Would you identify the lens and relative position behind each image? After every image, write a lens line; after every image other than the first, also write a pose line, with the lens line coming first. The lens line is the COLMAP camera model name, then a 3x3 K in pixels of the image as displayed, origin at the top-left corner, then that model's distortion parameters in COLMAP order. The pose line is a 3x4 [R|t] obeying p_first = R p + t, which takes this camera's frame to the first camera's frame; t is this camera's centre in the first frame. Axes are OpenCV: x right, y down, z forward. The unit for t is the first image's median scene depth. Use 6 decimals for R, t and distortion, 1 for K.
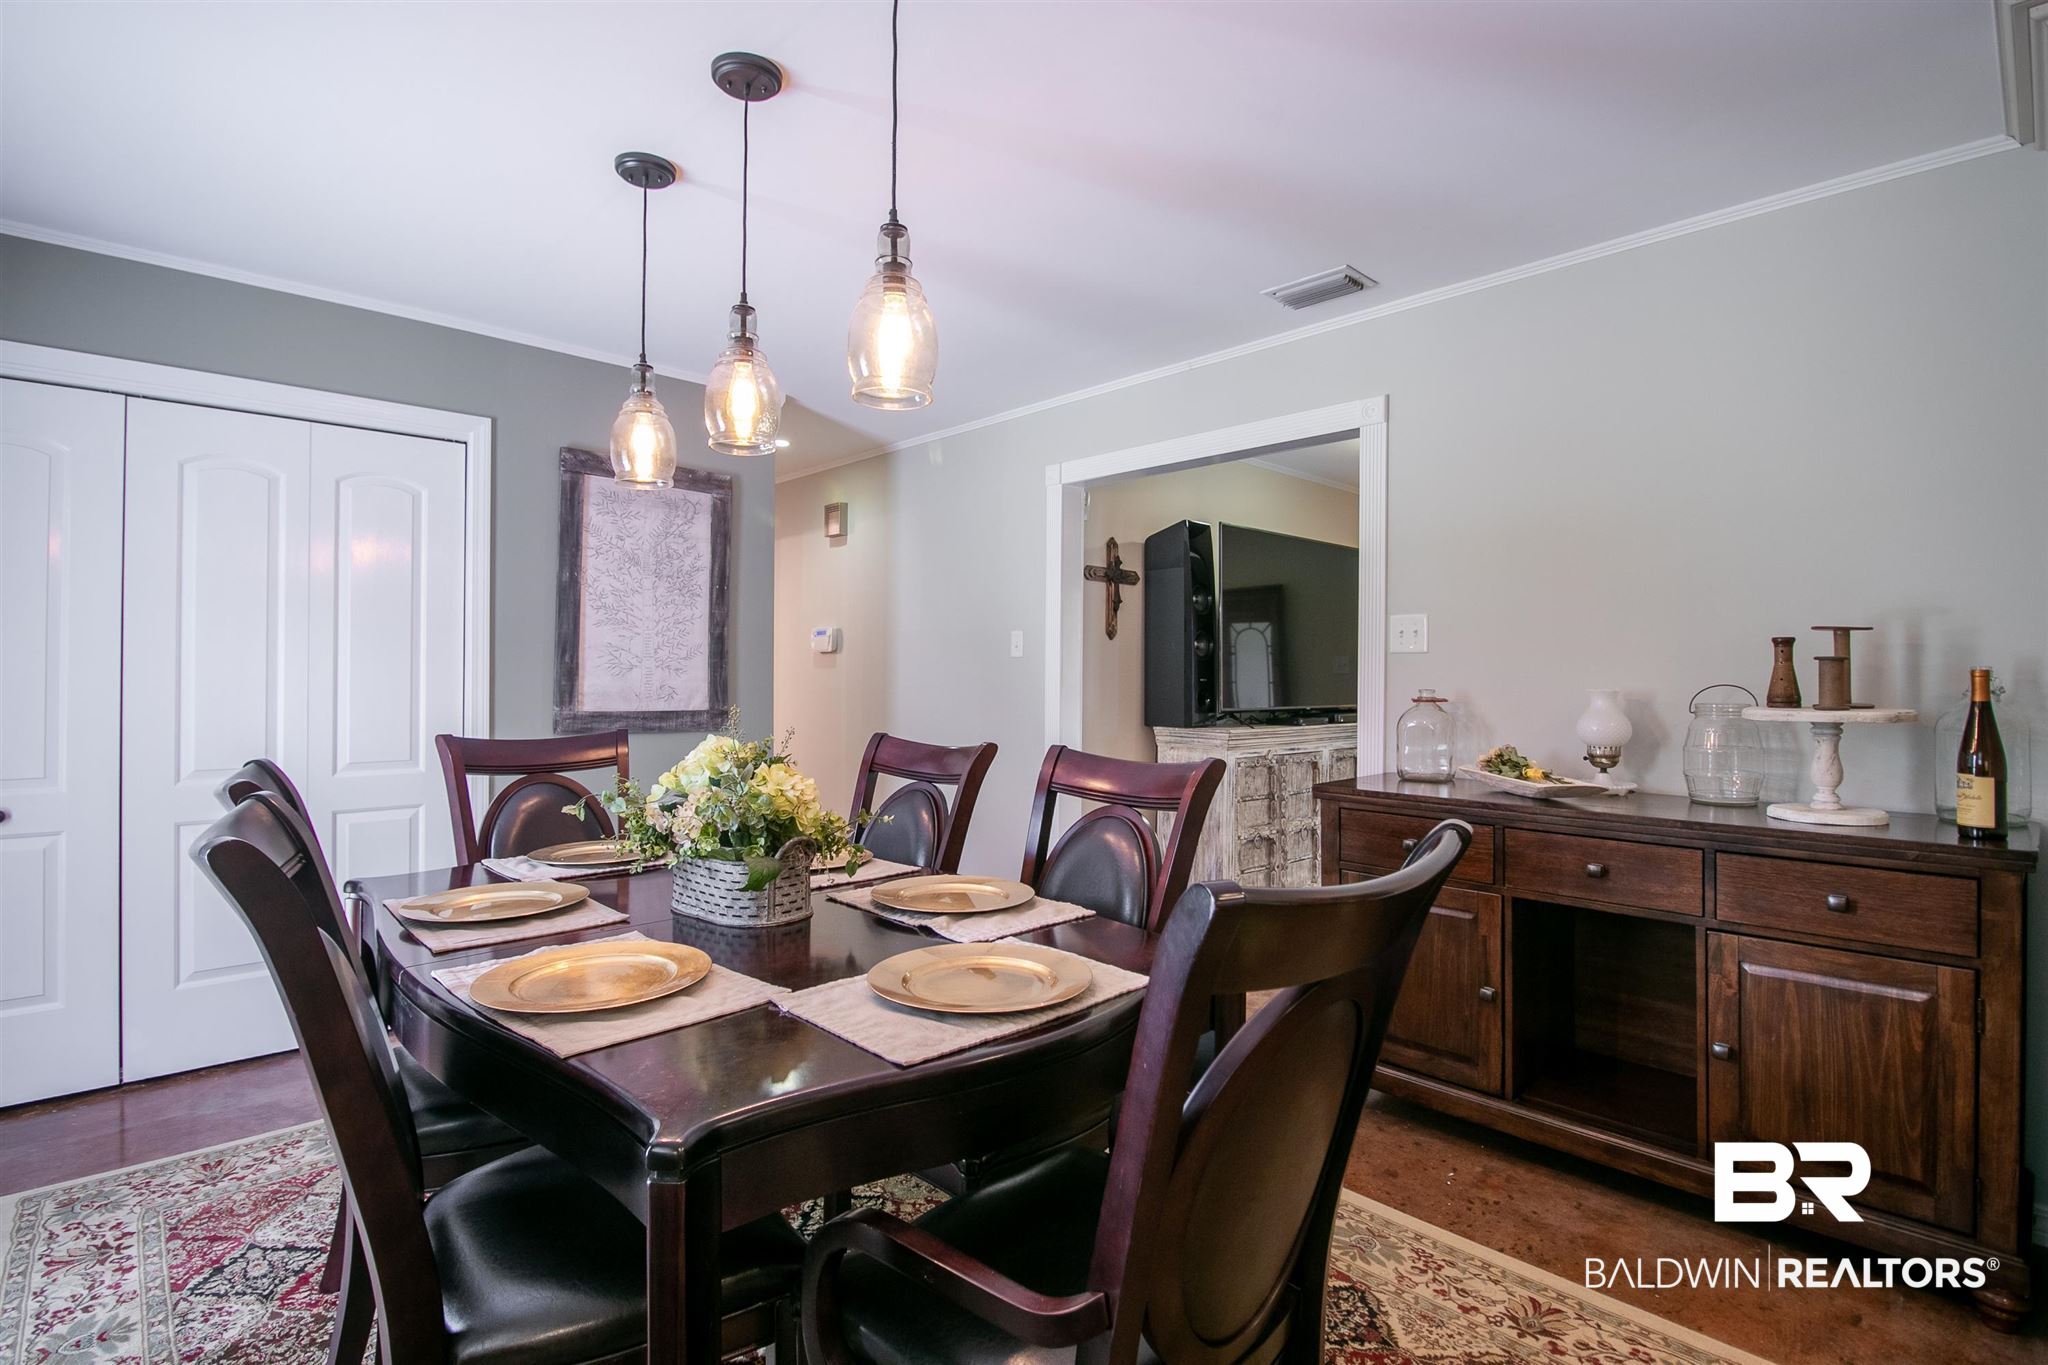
lens RADIAL K [[974.6, 0, 1018.7], [0, 974.6, 668.1], [0, 0, 1]] dist [-0.000375, -0.009779]
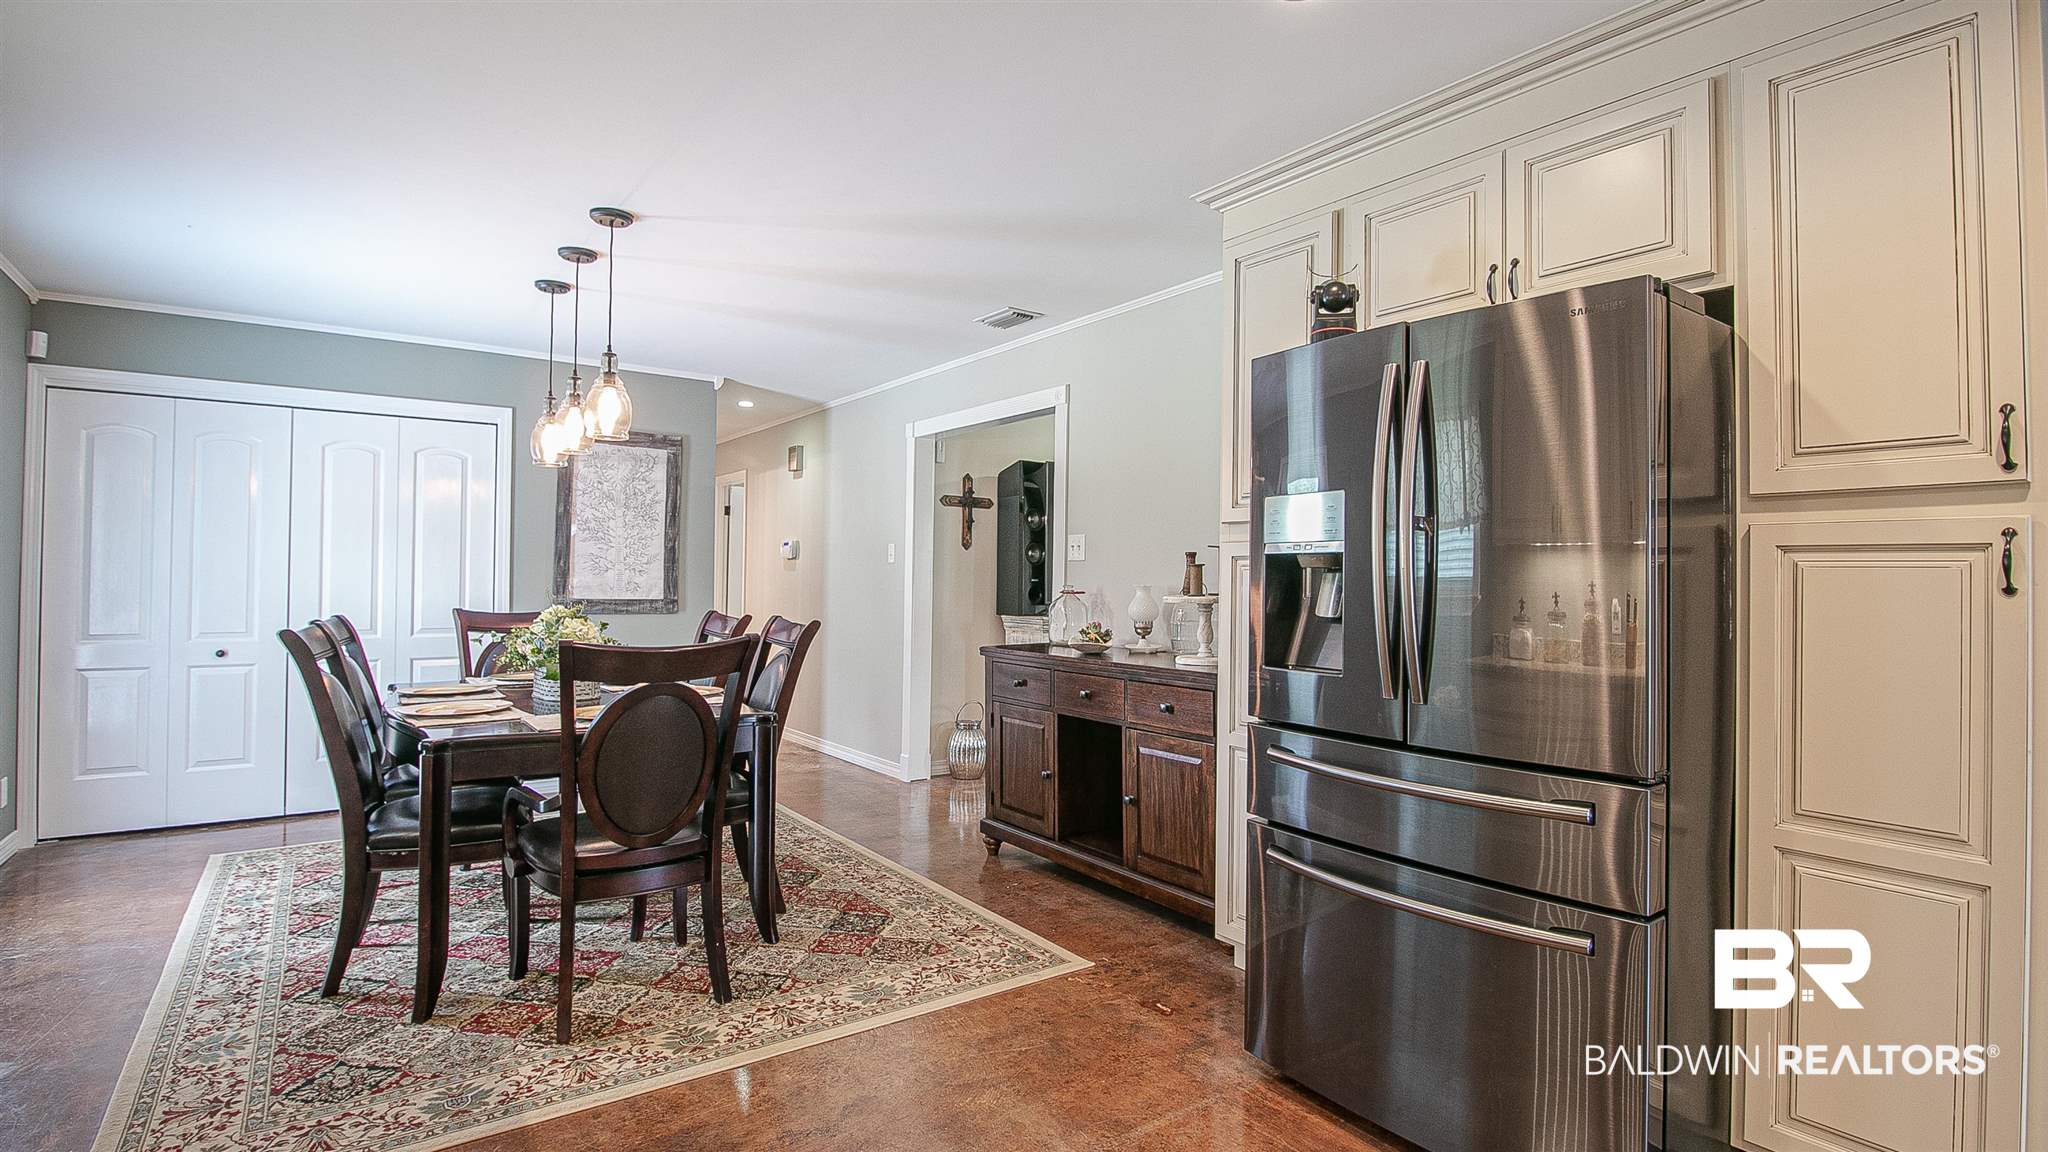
lens RADIAL K [[952.8, 0, 1010.7], [0, 952.8, 561.3], [0, 0, 1]] dist [-0.000341, -0.012286]
pose [[0.991705, 0.001390, -0.128530, 0.449767], [-0.002805, 0.999937, -0.010832, 0.000890], [0.128507, 0.011103, 0.991646, -0.404621]]
